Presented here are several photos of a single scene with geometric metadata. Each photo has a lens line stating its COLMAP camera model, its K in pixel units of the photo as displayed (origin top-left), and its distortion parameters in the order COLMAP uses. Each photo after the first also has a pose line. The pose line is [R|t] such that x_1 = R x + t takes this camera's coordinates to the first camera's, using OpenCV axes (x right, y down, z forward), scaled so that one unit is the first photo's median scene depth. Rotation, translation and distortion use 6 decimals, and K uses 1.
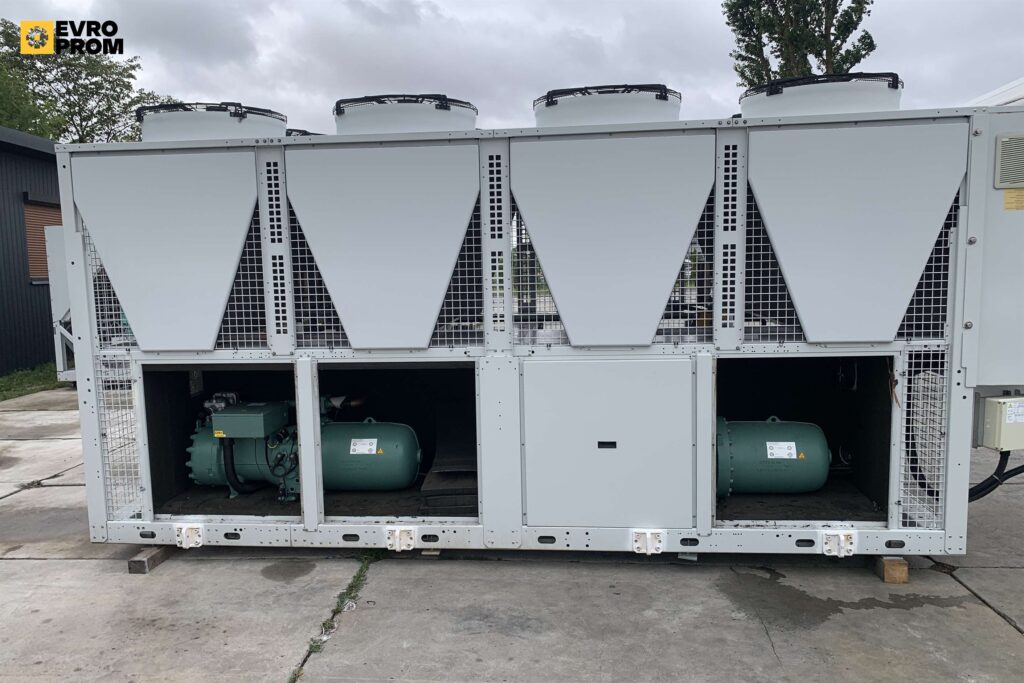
lens RADIAL K [[770.8, 0, 511.7], [0, 770.8, 361.4], [0, 0, 1]] dist [0.007964, 0.000273]
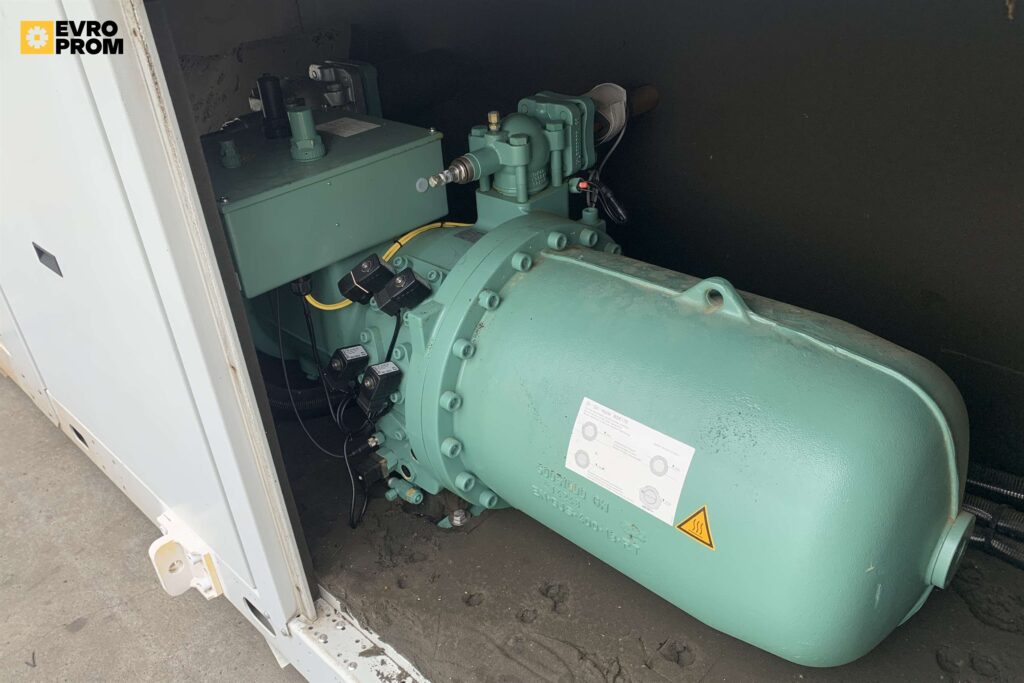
lens RADIAL K [[780.6, 0, 505.9], [0, 780.6, 340.0], [0, 0, 1]] dist [0.000042, -0.001042]
pose [[0.790525, 0.290840, -0.538965, 0.456125], [-0.037678, 0.901472, 0.431195, -0.003205], [0.611270, -0.320563, 0.723594, 0.894606]]
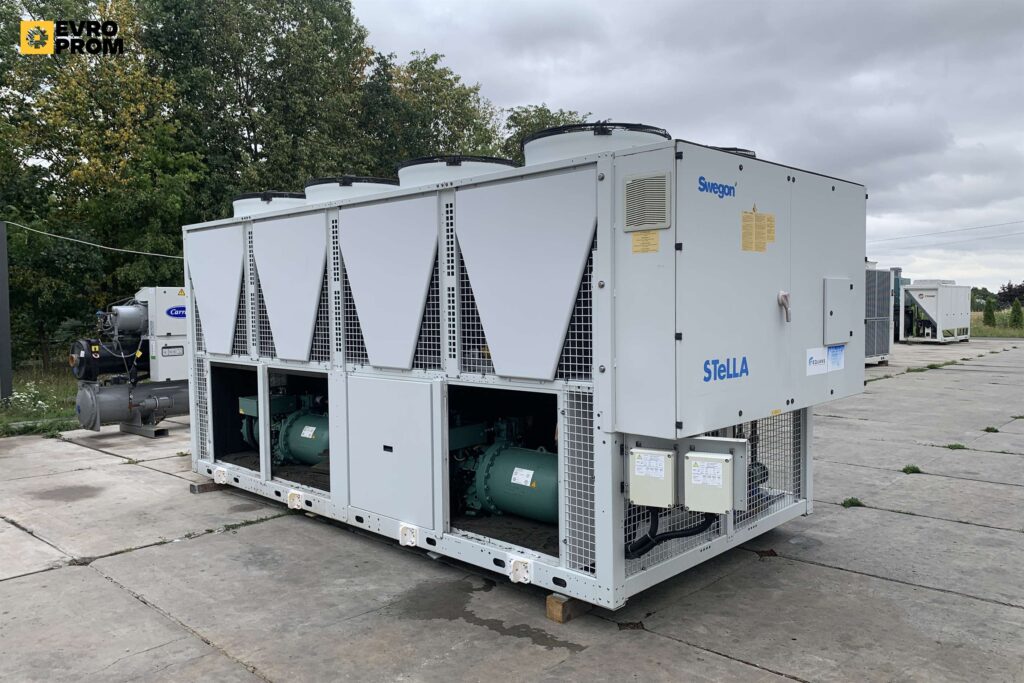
lens RADIAL K [[780.6, 0, 505.9], [0, 780.6, 340.0], [0, 0, 1]] dist [0.000042, -0.001042]
pose [[0.780156, 0.042539, -0.624136, 1.065787], [-0.084698, 0.995682, -0.038008, -0.033556], [0.619824, 0.082515, 0.780390, 0.133793]]
